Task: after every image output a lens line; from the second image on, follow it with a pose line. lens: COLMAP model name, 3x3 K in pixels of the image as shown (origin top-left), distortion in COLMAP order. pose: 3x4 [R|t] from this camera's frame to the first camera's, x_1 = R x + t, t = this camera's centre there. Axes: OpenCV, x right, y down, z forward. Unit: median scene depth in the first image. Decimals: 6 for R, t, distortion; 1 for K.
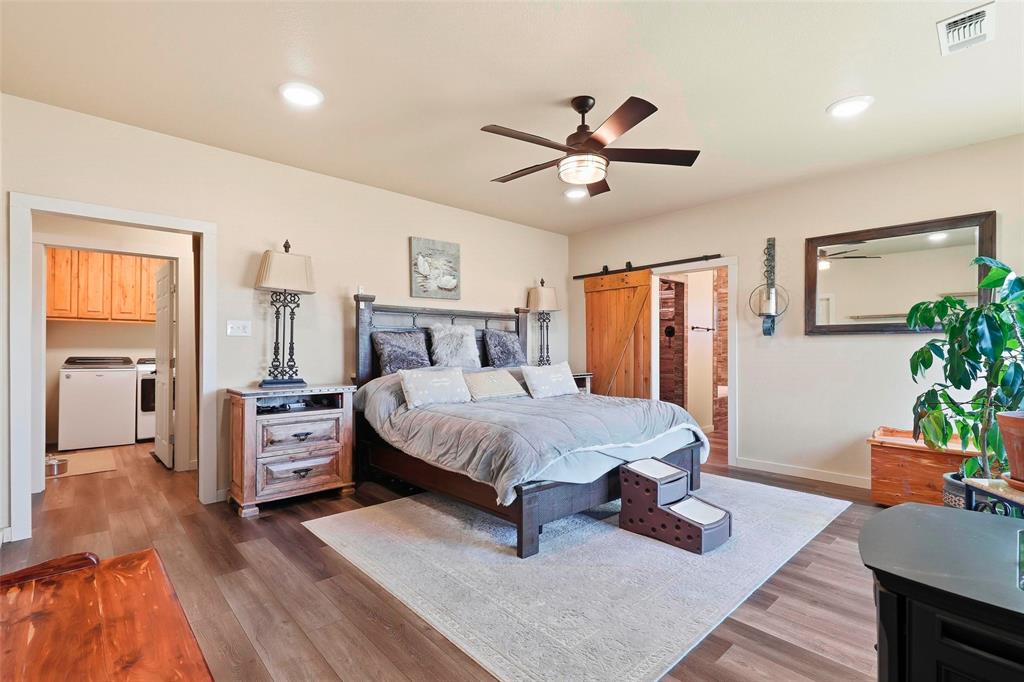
lens RADIAL K [[466.3, 0, 514.9], [0, 466.3, 348.2], [0, 0, 1]] dist [0.000274, 0.000041]
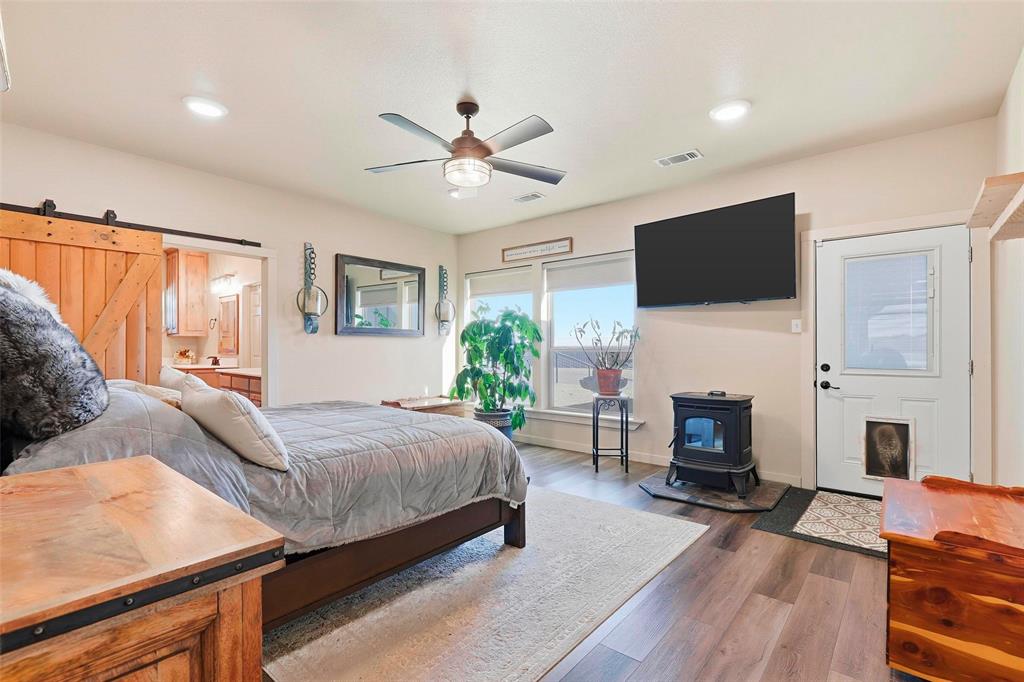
lens RADIAL K [[466.3, 0, 514.9], [0, 466.3, 348.2], [0, 0, 1]] dist [0.000274, 0.000041]
pose [[-0.117156, -0.000333, 0.993113, -0.892825], [-0.000925, 1.000000, 0.000226, 0.008830], [-0.993113, -0.000892, -0.117156, 1.009153]]
